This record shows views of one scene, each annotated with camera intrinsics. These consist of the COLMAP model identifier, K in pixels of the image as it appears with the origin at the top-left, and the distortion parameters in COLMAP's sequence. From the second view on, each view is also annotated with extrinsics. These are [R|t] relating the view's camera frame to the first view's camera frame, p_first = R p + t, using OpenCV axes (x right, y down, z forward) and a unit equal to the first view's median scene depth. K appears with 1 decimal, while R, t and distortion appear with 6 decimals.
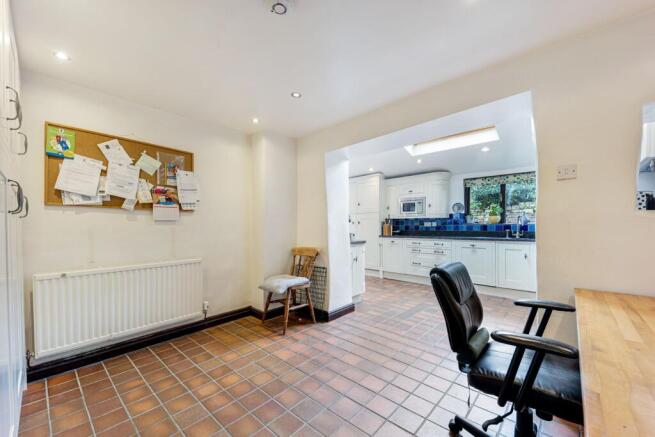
lens RADIAL K [[268.3, 0, 327.5], [0, 268.3, 218.5], [0, 0, 1]] dist [-0.000244, -0.000189]
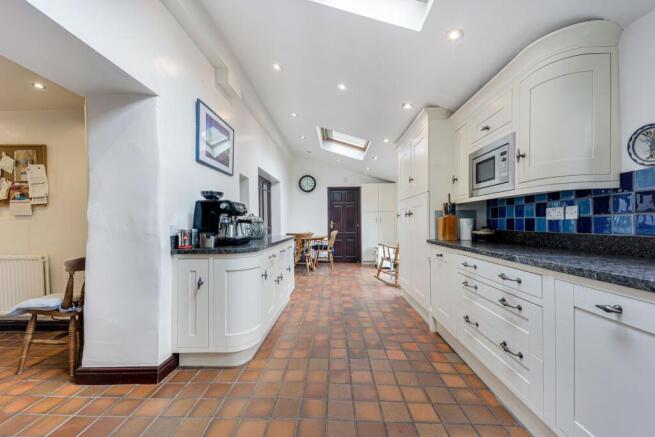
lens RADIAL K [[268.3, 0, 327.5], [0, 268.3, 218.5], [0, 0, 1]] dist [-0.000244, -0.000189]
pose [[0.656895, -0.014482, -0.753843, 0.716475], [0.022826, 0.999739, 0.000685, 0.034215], [0.753636, -0.017657, 0.657055, 0.916818]]
